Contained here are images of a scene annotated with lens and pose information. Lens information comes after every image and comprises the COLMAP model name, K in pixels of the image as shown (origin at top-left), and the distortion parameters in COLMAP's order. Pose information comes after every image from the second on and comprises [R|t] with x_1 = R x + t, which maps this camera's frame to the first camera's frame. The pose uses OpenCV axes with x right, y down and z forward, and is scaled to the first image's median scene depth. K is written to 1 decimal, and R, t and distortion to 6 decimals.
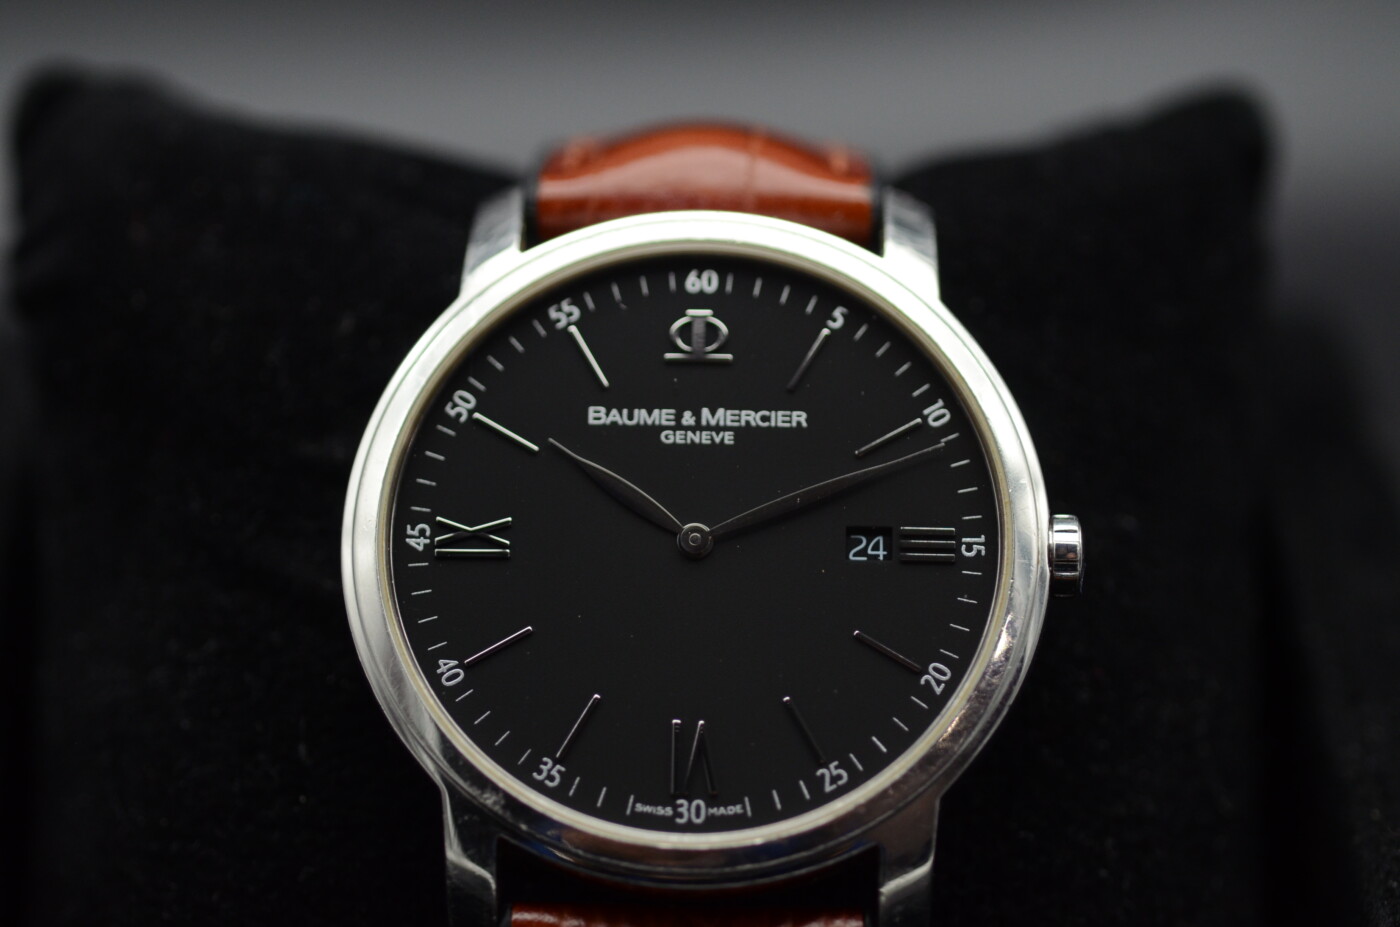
lens RADIAL K [[4577.8, 0, 700.0], [0, 4577.8, 463.5], [0, 0, 1]] dist [0.125148, 0.518260]
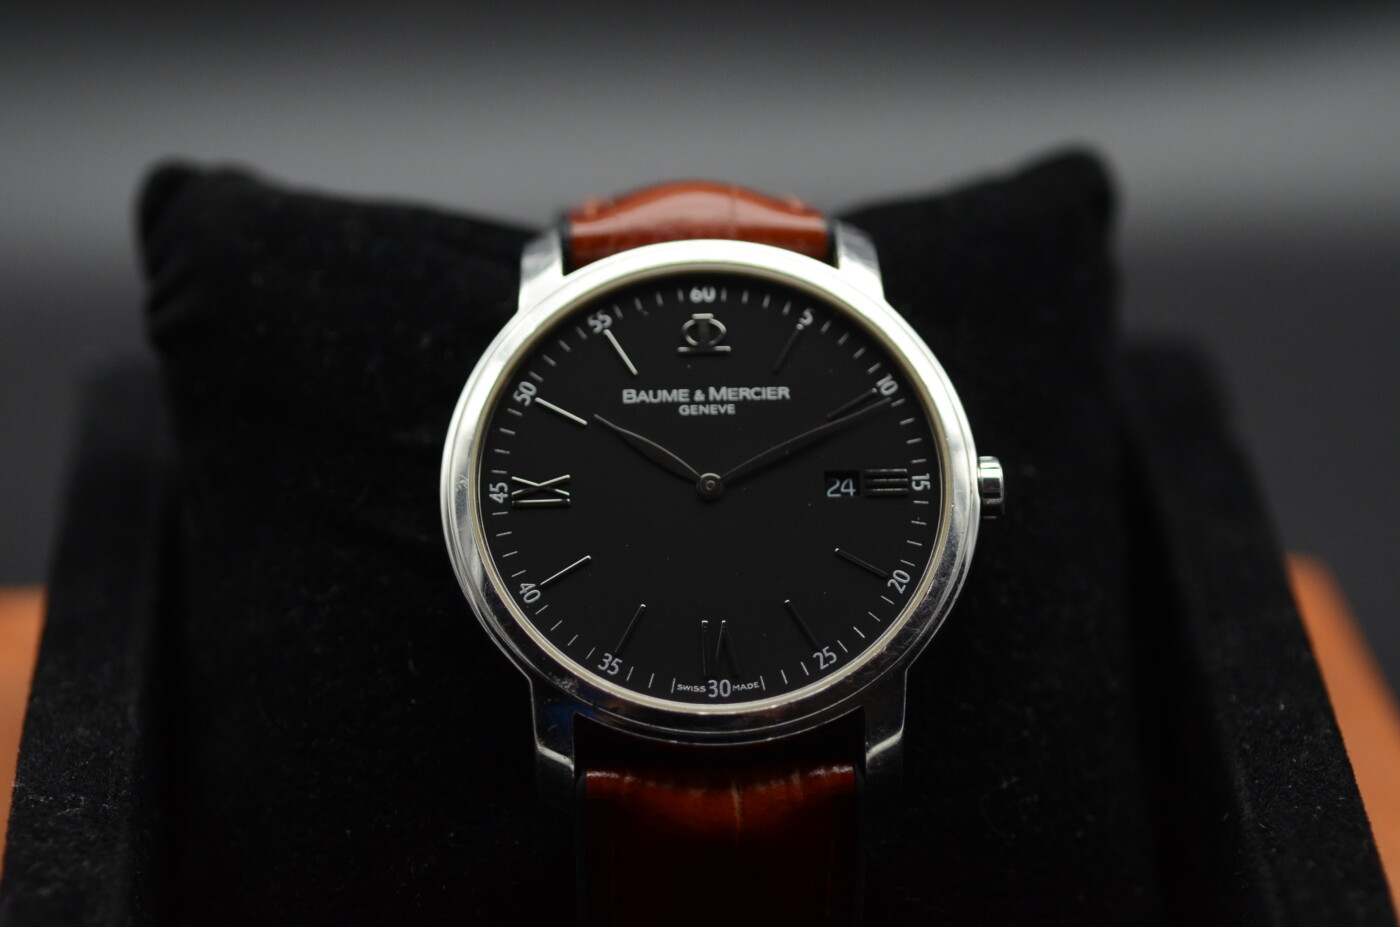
lens RADIAL K [[4319.1, 0, 700.0], [0, 4319.1, 463.5], [0, 0, 1]] dist [0.134338, 0.996911]
pose [[0.997361, -0.039571, 0.060868, -0.078596], [0.042474, 0.997984, -0.047153, 0.068049], [-0.058879, 0.049614, 0.997031, -0.234055]]
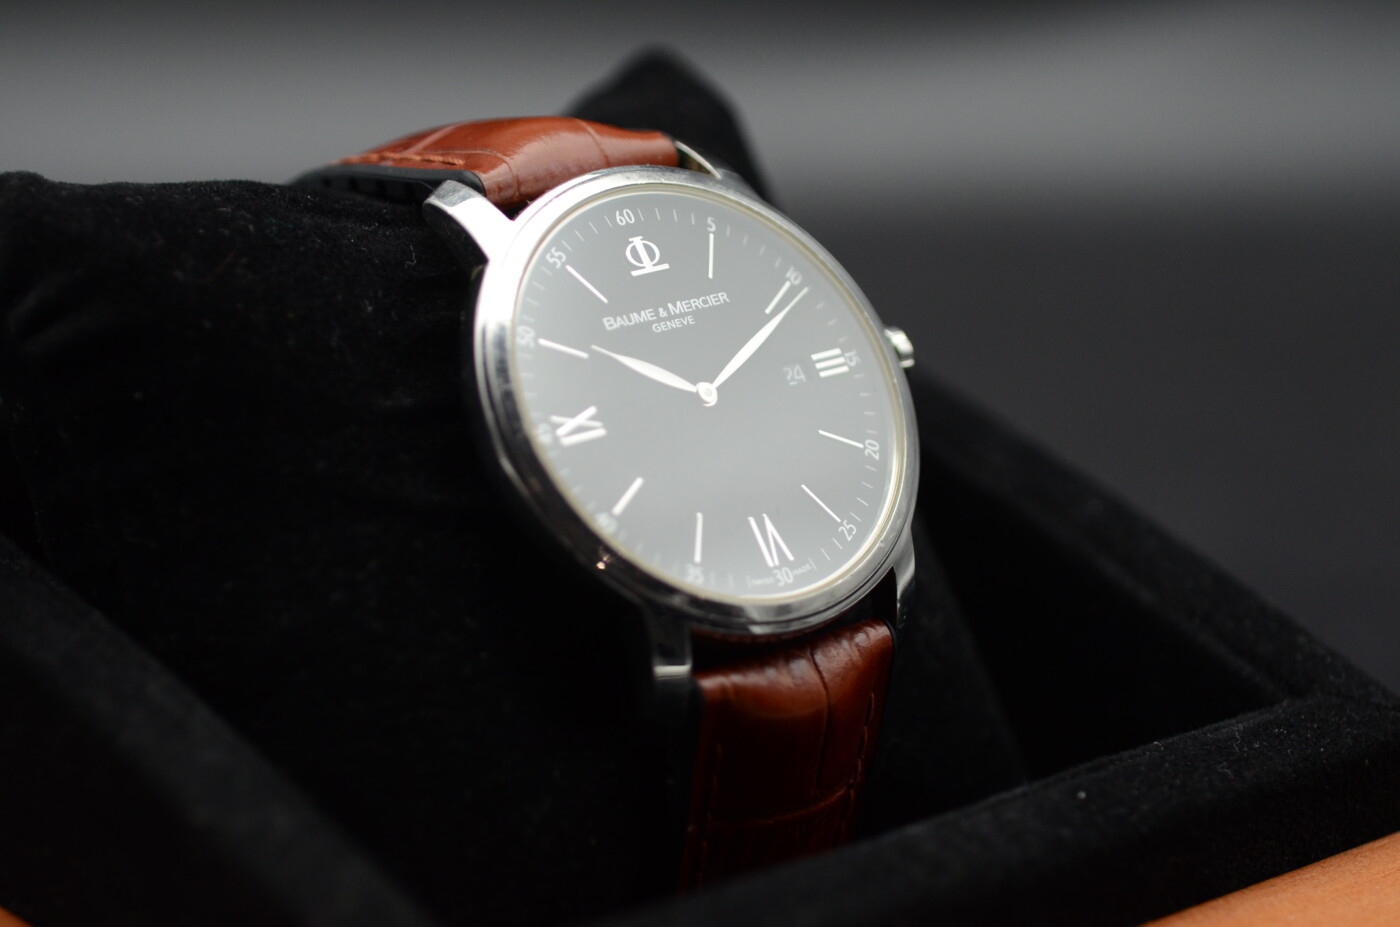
lens RADIAL K [[4319.1, 0, 700.0], [0, 4319.1, 463.5], [0, 0, 1]] dist [0.134338, 0.996911]
pose [[0.746135, -0.213134, 0.630759, -0.820817], [0.230441, 0.971492, 0.055675, -0.035382], [-0.624644, 0.103812, 0.773979, -0.003562]]
